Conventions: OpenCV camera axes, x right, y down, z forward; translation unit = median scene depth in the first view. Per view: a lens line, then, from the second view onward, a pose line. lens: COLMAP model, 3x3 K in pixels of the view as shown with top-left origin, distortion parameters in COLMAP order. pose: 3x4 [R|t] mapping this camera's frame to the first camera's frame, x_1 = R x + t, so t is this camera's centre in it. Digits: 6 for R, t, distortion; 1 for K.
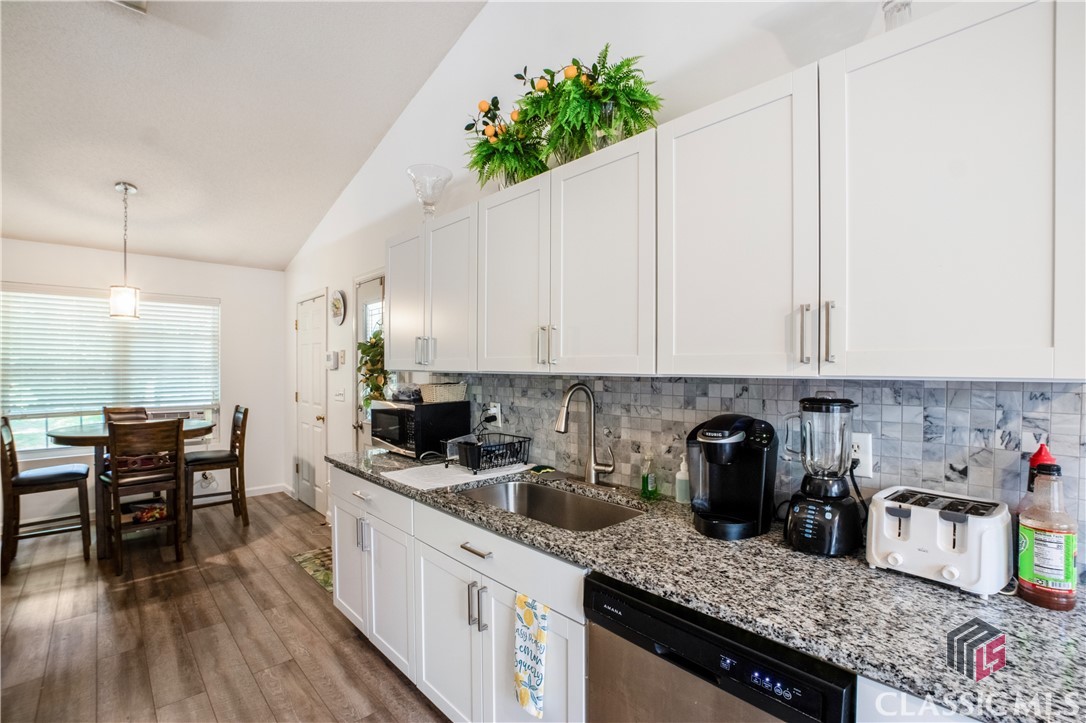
lens RADIAL K [[491.6, 0, 543.4], [0, 491.6, 371.7], [0, 0, 1]] dist [-0.031522, 0.001571]
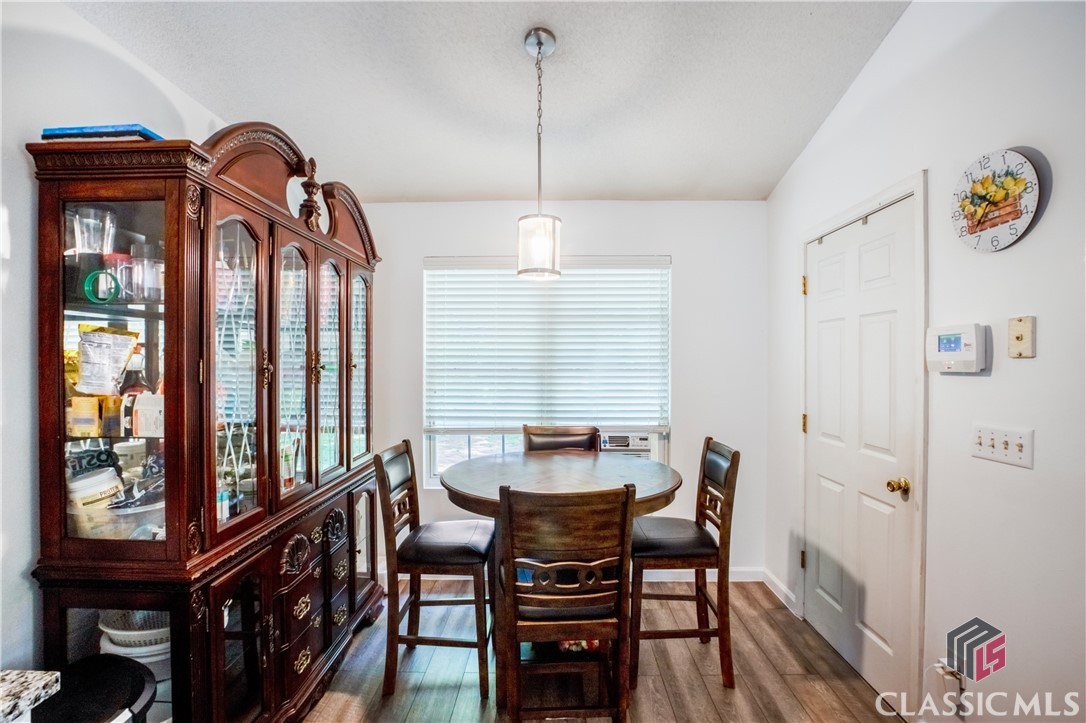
lens RADIAL K [[491.6, 0, 542.1], [0, 491.6, 364.7], [0, 0, 1]] dist [-0.031522, 0.001571]
pose [[0.716831, -0.001768, -0.697245, -0.403722], [-0.005390, 0.999953, -0.008077, -0.005817], [0.697226, 0.009548, 0.716787, 0.506134]]
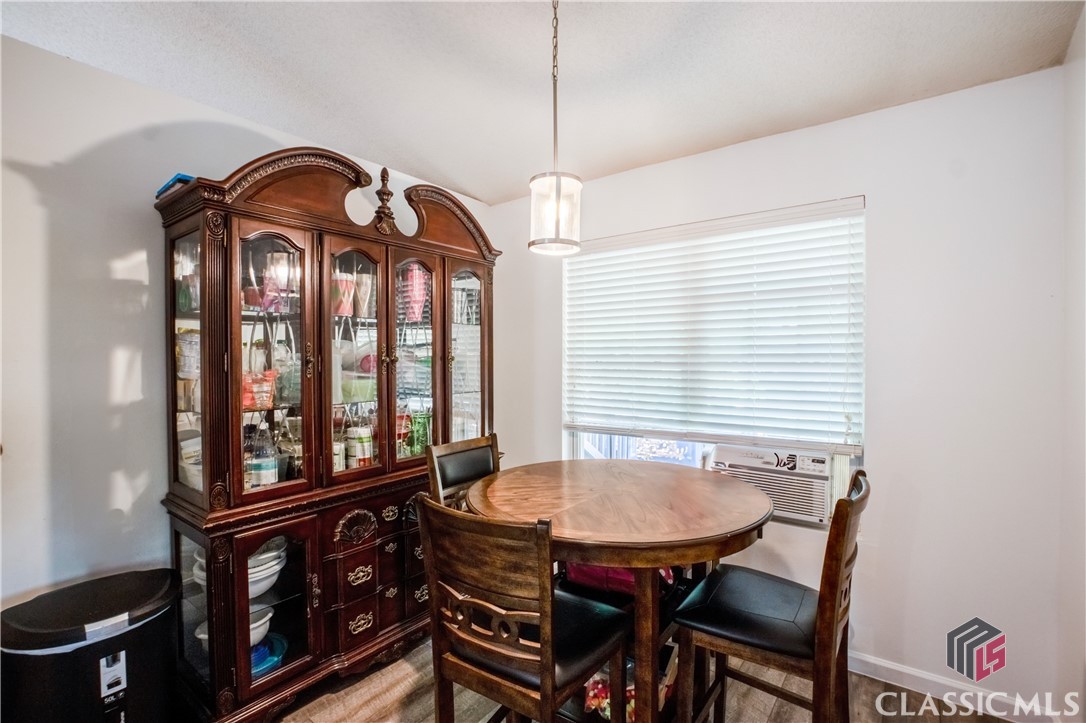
lens RADIAL K [[491.6, 0, 541.4], [0, 491.6, 362.5], [0, 0, 1]] dist [-0.031522, 0.001571]
pose [[0.177889, 0.005646, -0.984034, -0.353018], [-0.007059, 0.999965, 0.004461, -0.006287], [0.984025, 0.006153, 0.177923, 0.757235]]
